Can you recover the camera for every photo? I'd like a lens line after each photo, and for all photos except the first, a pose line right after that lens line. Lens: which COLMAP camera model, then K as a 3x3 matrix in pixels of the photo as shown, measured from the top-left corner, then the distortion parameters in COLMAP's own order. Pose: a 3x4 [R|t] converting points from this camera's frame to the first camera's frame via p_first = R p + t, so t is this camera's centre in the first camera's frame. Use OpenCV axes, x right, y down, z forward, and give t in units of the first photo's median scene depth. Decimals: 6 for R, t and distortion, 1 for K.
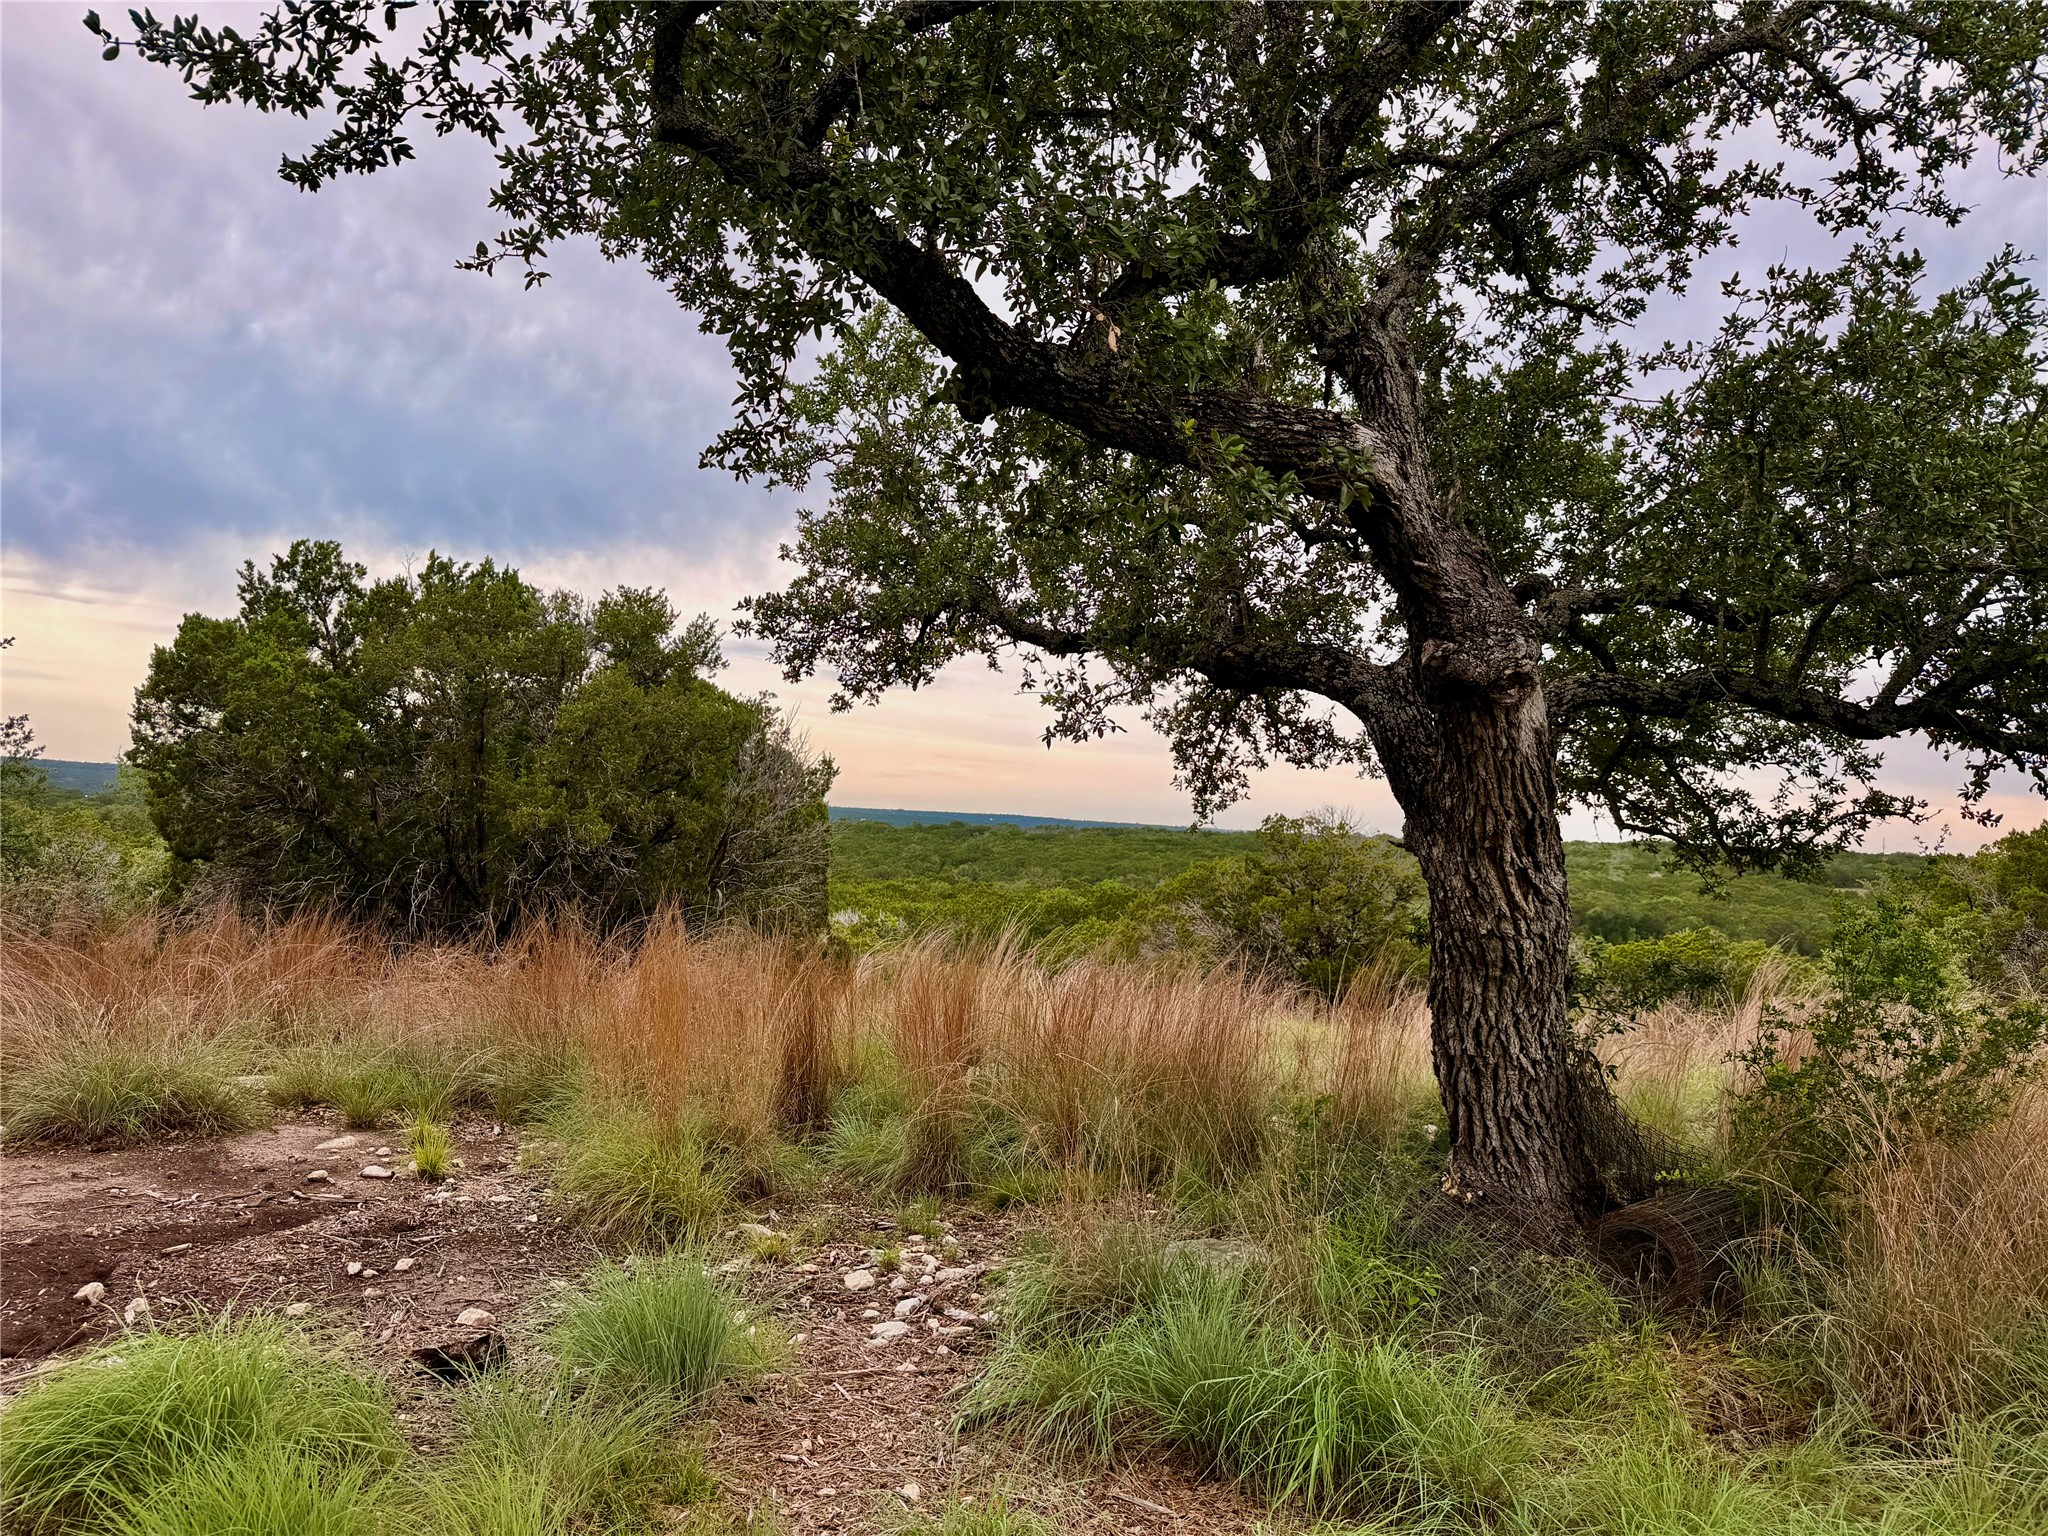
lens RADIAL K [[1460.4, 0, 1024.0], [0, 1460.4, 768.0], [0, 0, 1]] dist [0.000904, 0.000624]
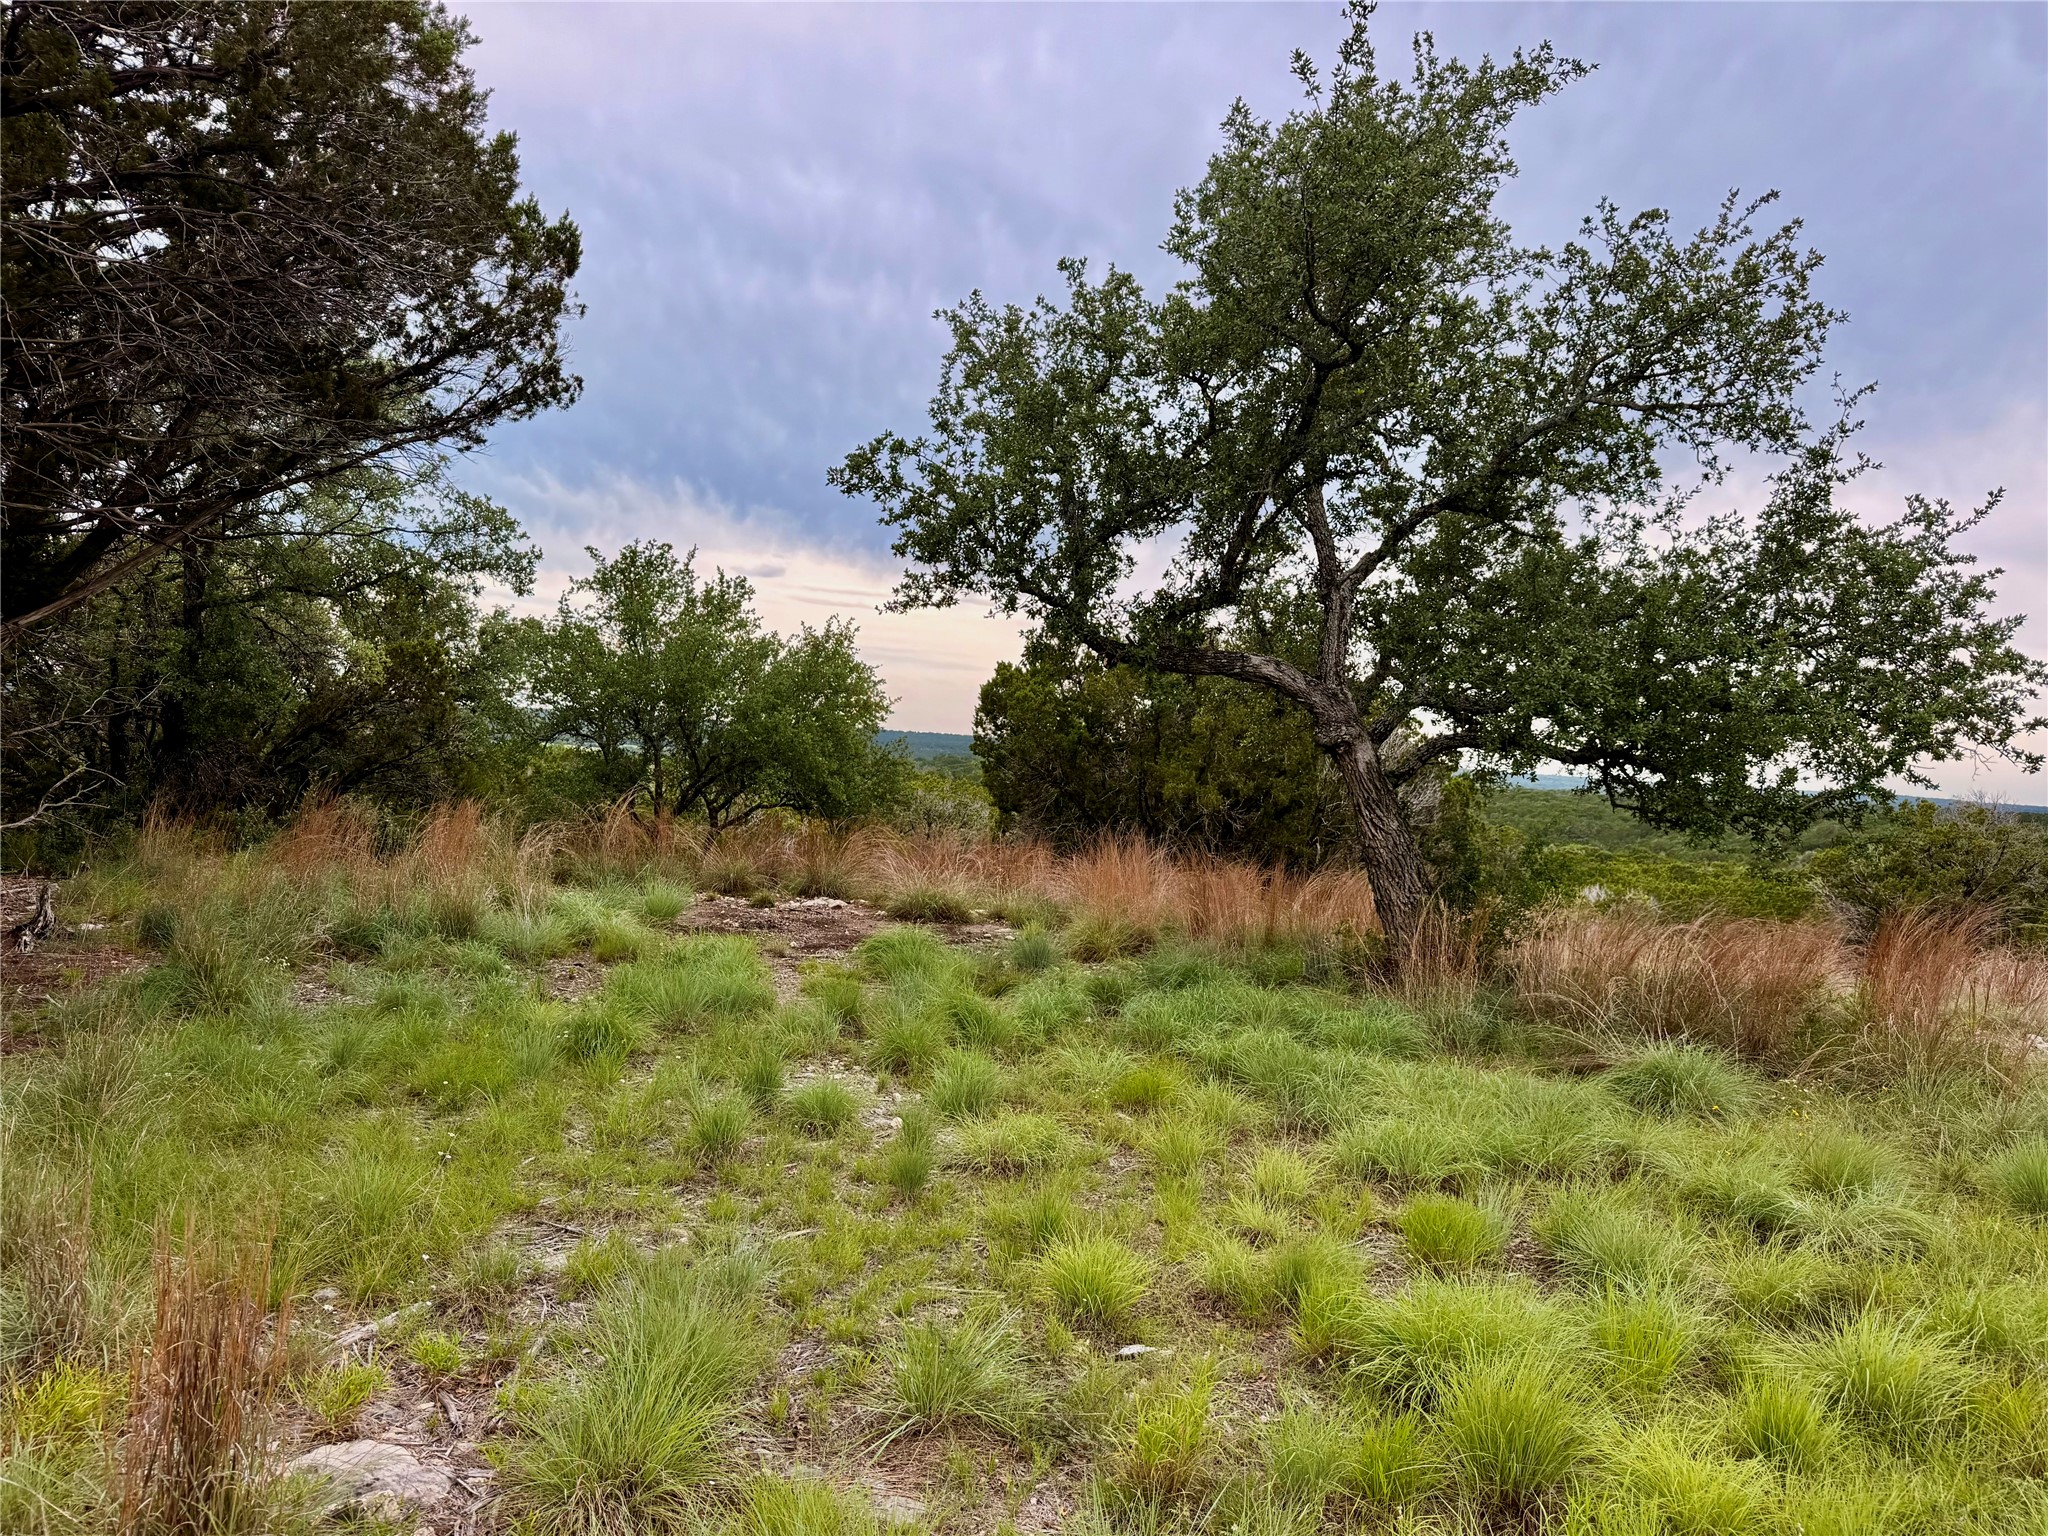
lens RADIAL K [[1460.4, 0, 1024.0], [0, 1460.4, 768.0], [0, 0, 1]] dist [0.000904, 0.000624]
pose [[0.851620, 0.011310, -0.524038, 0.313711], [-0.002464, 0.999842, 0.017576, -0.015113], [0.524154, -0.013677, 0.851513, -0.385491]]
